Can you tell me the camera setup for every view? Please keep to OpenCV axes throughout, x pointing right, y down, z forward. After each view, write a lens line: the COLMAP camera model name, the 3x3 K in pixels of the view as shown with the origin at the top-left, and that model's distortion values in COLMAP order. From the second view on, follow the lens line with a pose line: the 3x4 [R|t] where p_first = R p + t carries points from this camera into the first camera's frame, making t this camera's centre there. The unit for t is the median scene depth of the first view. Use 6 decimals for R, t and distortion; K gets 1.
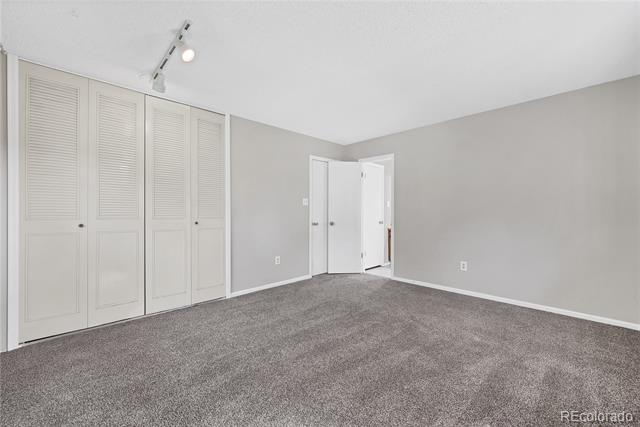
lens RADIAL K [[254.1, 0, 320.0], [0, 254.1, 214.6], [0, 0, 1]] dist [-0.000984, 0.000090]
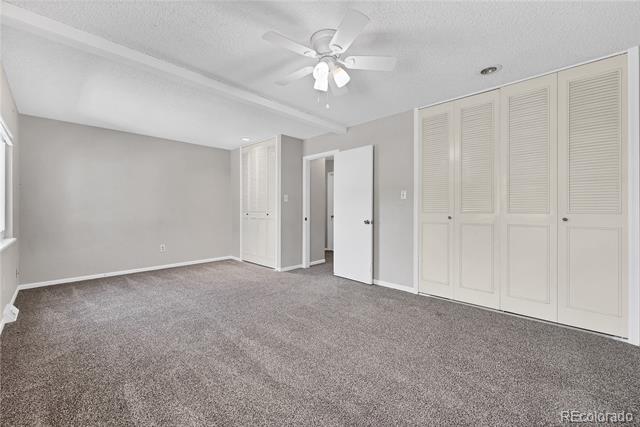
lens RADIAL K [[254.1, 0, 319.9], [0, 254.1, 211.3], [0, 0, 1]] dist [-0.000984, 0.000090]
pose [[0.035118, 0.006860, -0.999360, 0.307997], [0.003848, 0.999968, 0.006999, -0.000165], [0.999376, -0.004092, 0.035091, 0.302746]]
